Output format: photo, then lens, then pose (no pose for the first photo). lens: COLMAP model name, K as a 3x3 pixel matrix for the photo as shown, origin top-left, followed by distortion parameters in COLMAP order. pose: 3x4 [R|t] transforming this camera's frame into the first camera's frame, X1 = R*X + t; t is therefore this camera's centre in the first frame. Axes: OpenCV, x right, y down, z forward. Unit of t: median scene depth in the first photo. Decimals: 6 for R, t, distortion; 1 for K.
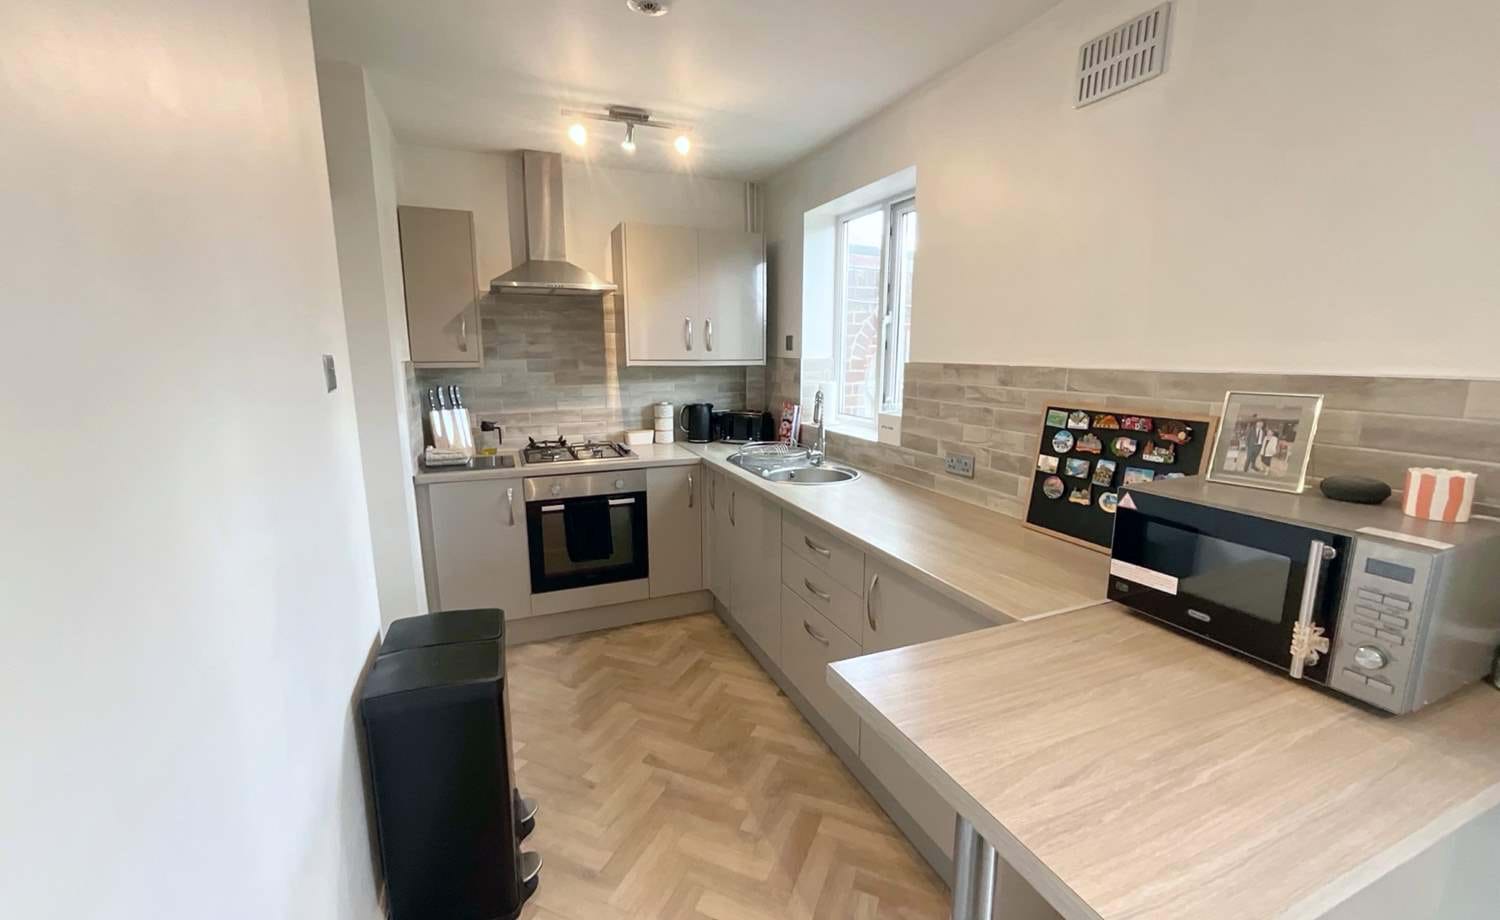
lens RADIAL K [[610.0, 0, 750.0], [0, 610.0, 460.0], [0, 0, 1]] dist [-0.010897, 0.003481]
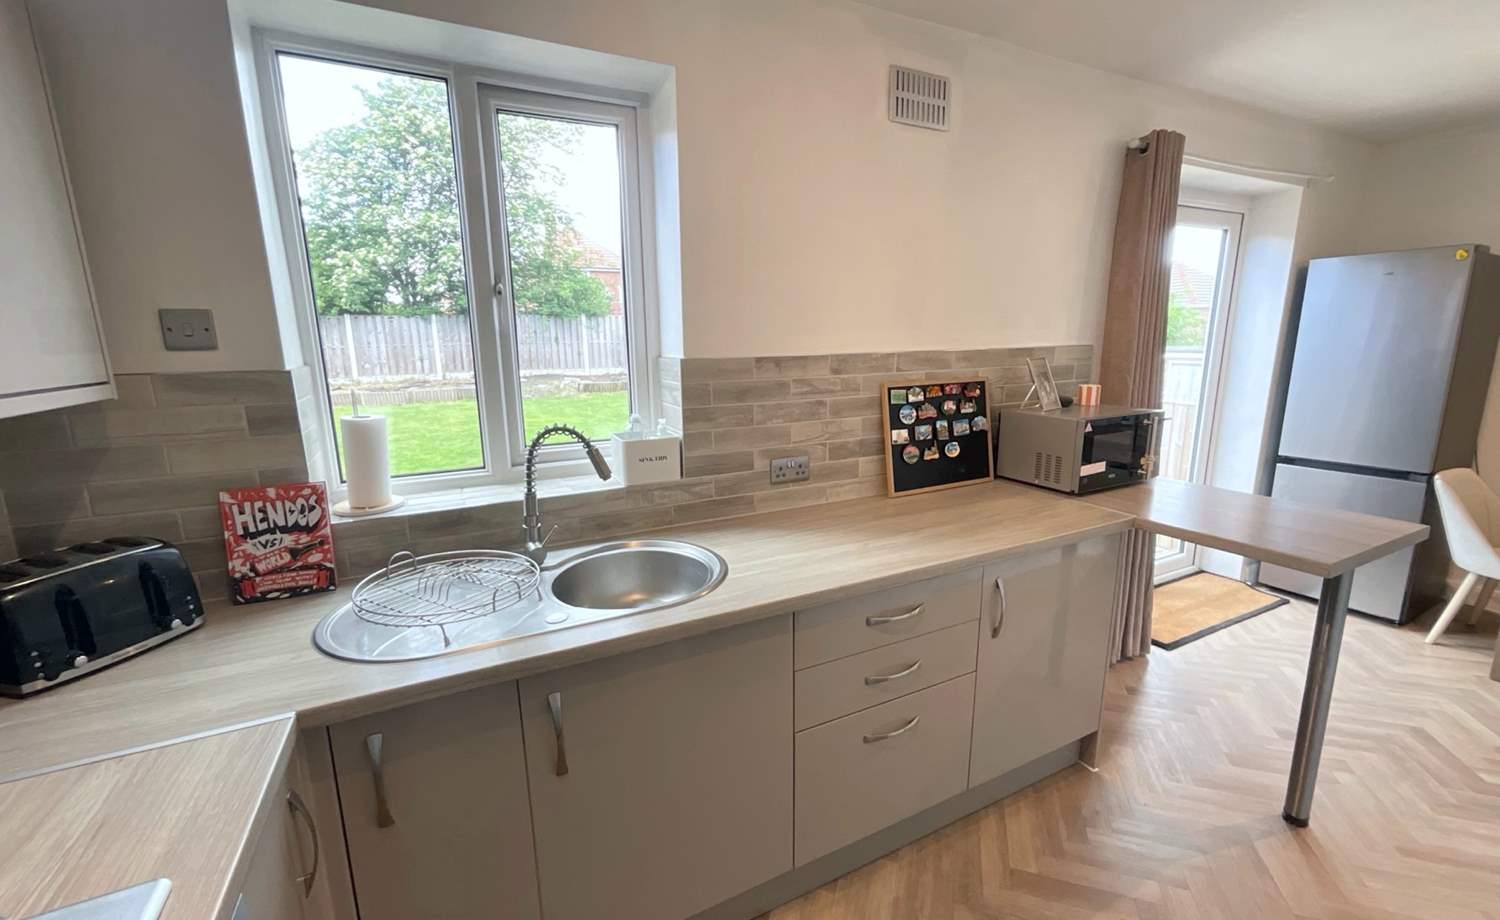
lens RADIAL K [[610.0, 0, 750.0], [0, 610.0, 460.0], [0, 0, 1]] dist [-0.010897, 0.003481]
pose [[-0.071563, -0.195572, 0.978075, -0.637407], [0.192985, 0.959345, 0.205947, -0.248753], [-0.978589, 0.203492, -0.030911, 1.358369]]
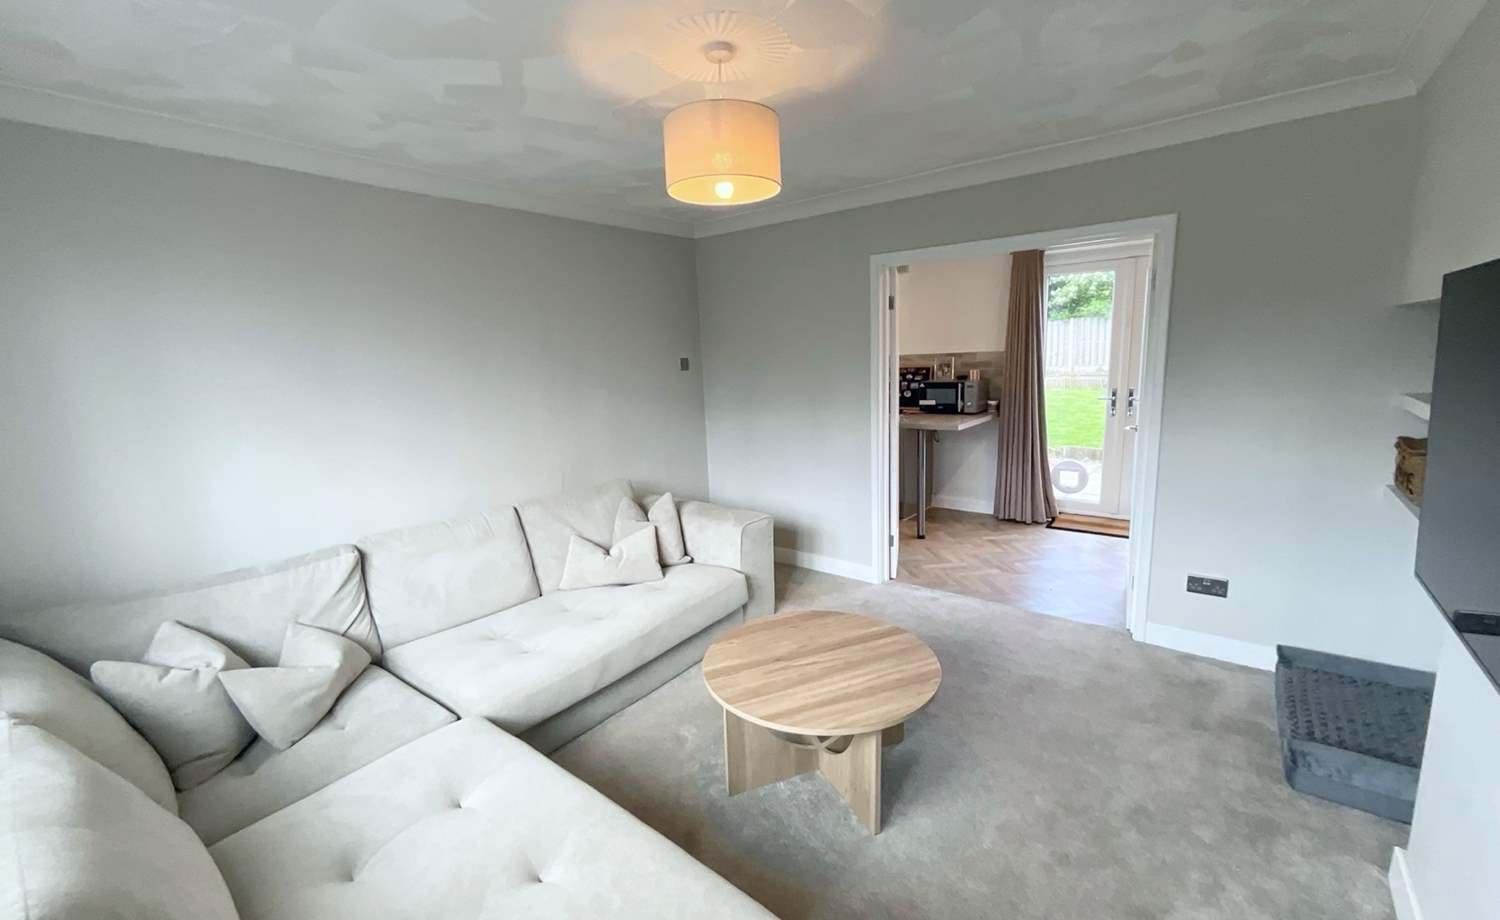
lens RADIAL K [[610.0, 0, 750.0], [0, 610.0, 460.0], [0, 0, 1]] dist [-0.010897, 0.003481]
pose [[0.873927, -0.118377, 0.471422, -1.673442], [0.126775, 0.991832, 0.014038, 0.254394], [-0.469234, 0.047496, 0.881796, -1.440158]]
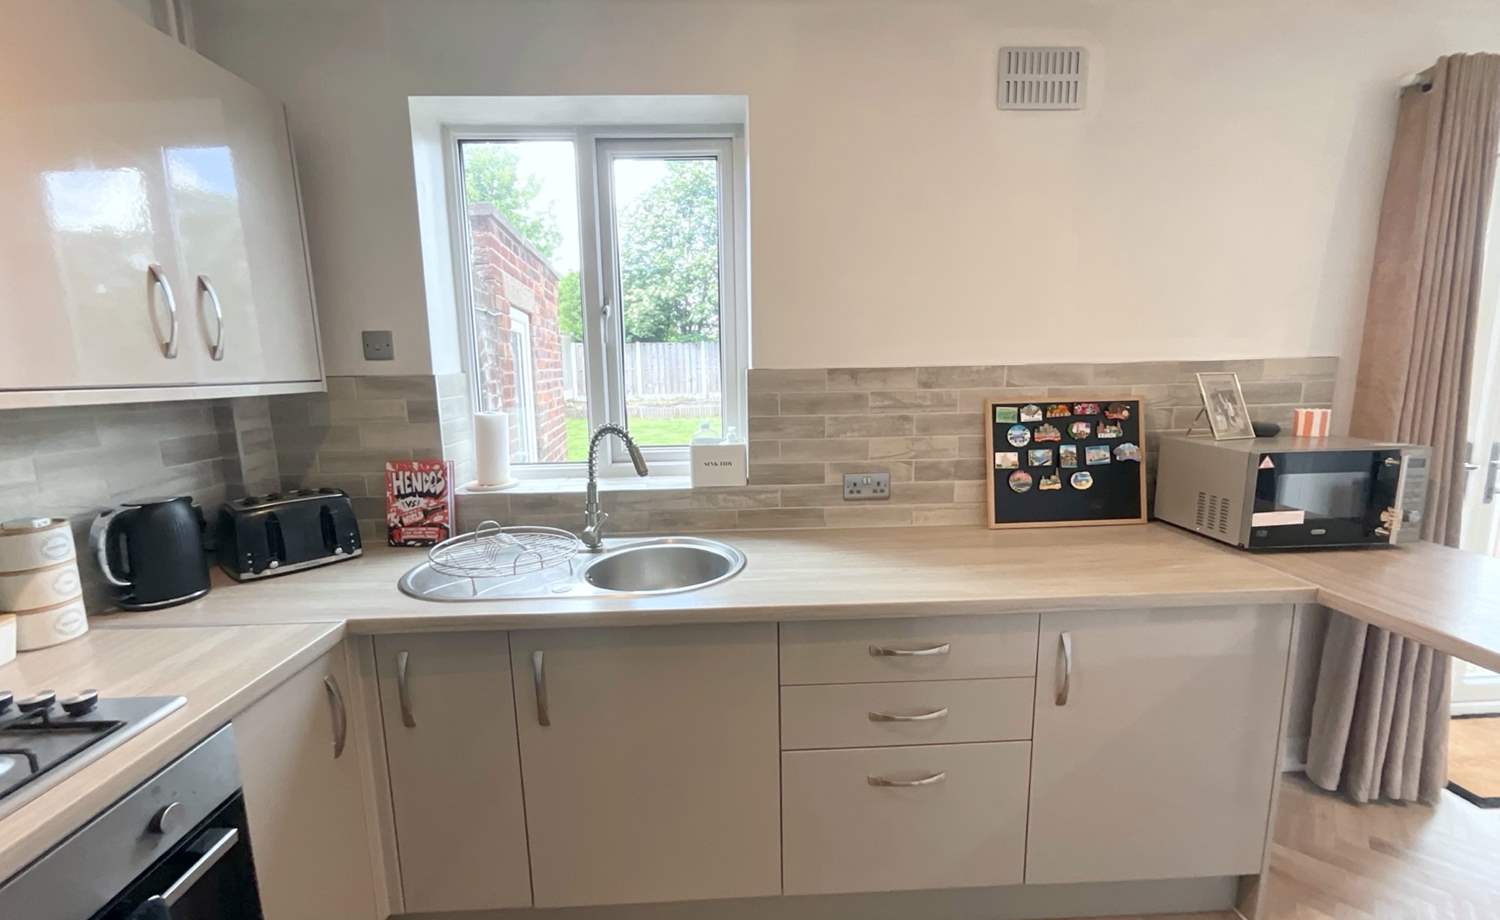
lens RADIAL K [[610.0, 0, 750.0], [0, 610.0, 460.0], [0, 0, 1]] dist [-0.010897, 0.003481]
pose [[0.348150, -0.148953, 0.925529, -0.605032], [0.185724, 0.978685, 0.087645, -0.165404], [-0.918857, 0.141380, 0.368394, 1.047816]]
